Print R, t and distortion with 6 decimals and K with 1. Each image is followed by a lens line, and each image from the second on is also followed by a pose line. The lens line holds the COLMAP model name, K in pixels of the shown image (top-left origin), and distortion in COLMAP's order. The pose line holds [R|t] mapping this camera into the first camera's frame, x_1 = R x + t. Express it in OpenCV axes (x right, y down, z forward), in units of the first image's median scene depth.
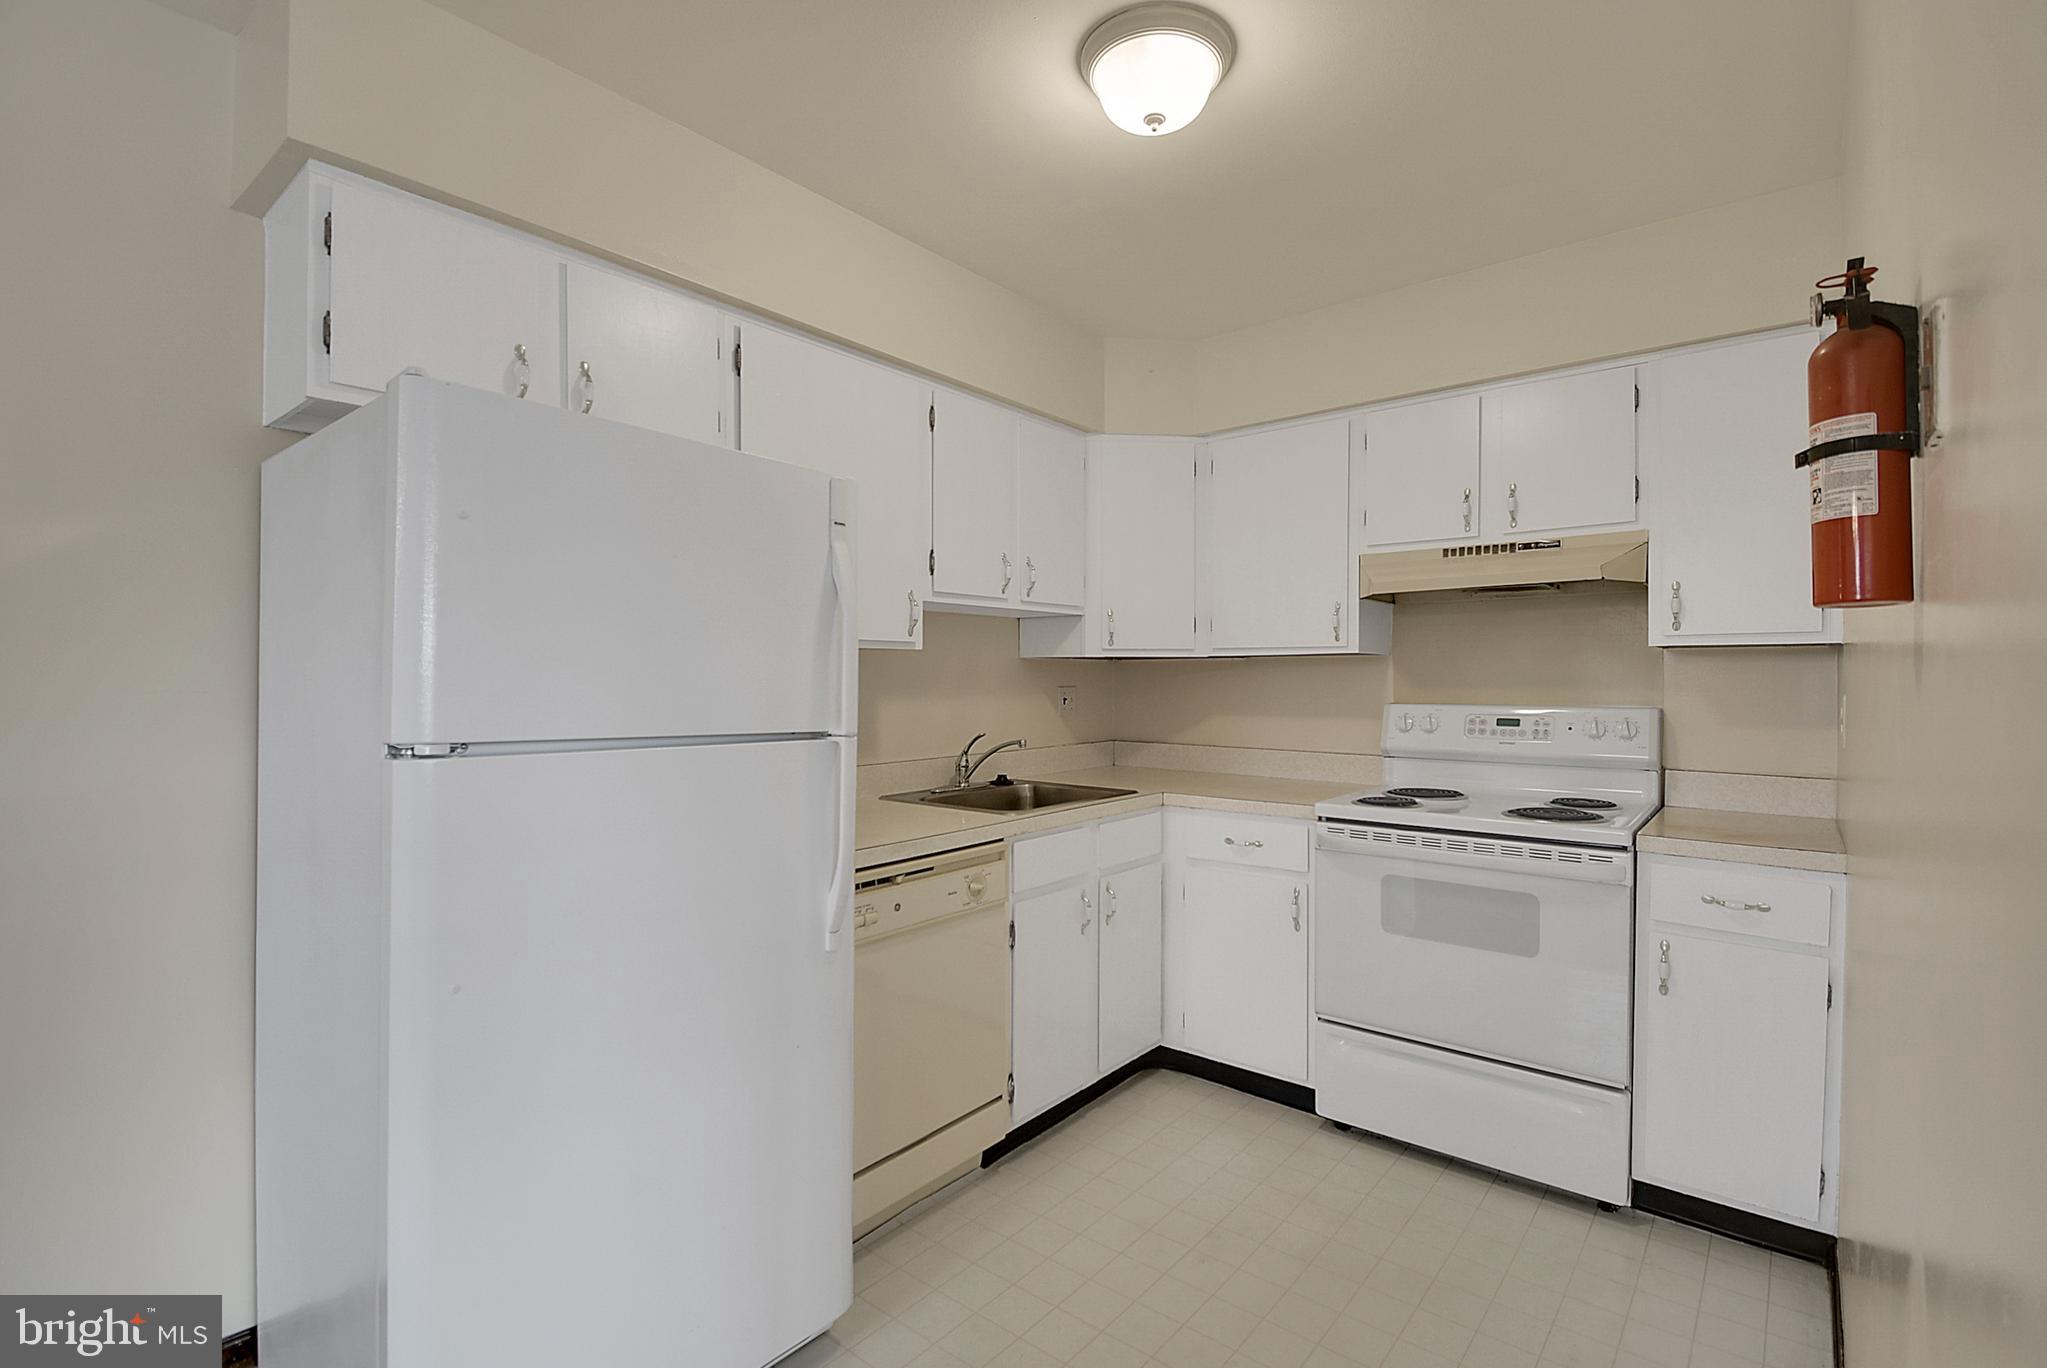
lens RADIAL K [[911.7, 0, 1031.2], [0, 911.7, 683.5], [0, 0, 1]] dist [-0.007241, -0.001313]
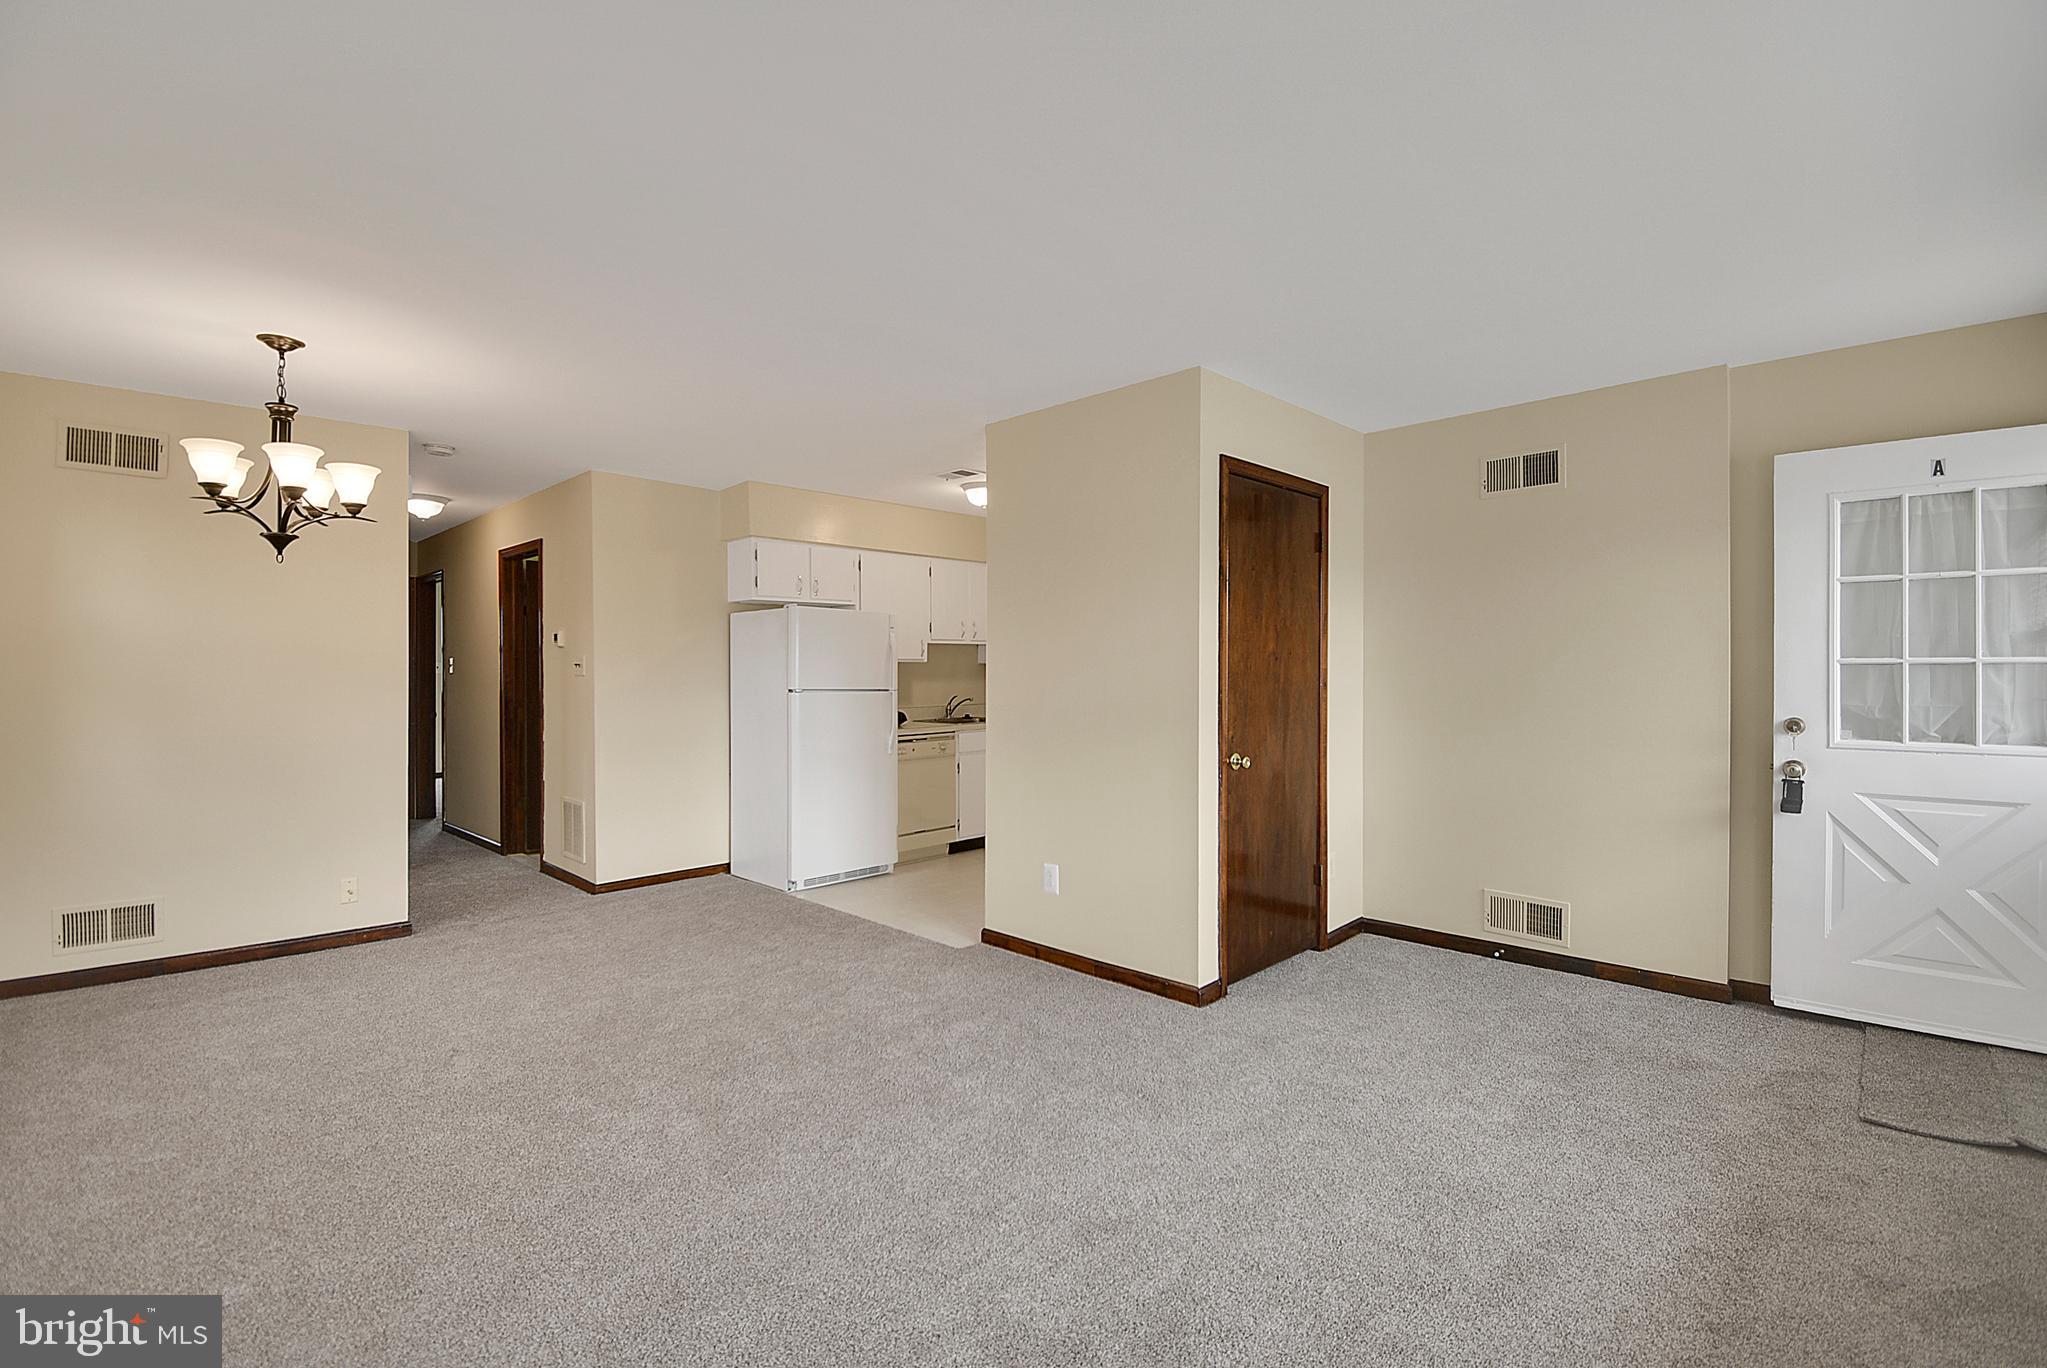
lens RADIAL K [[911.7, 0, 1031.0], [0, 911.7, 682.8], [0, 0, 1]] dist [-0.007241, -0.001313]
pose [[0.996241, -0.002881, -0.086578, 0.436001], [0.003938, 0.999920, 0.012045, -0.007160], [0.086536, -0.012340, 0.996172, -1.701982]]
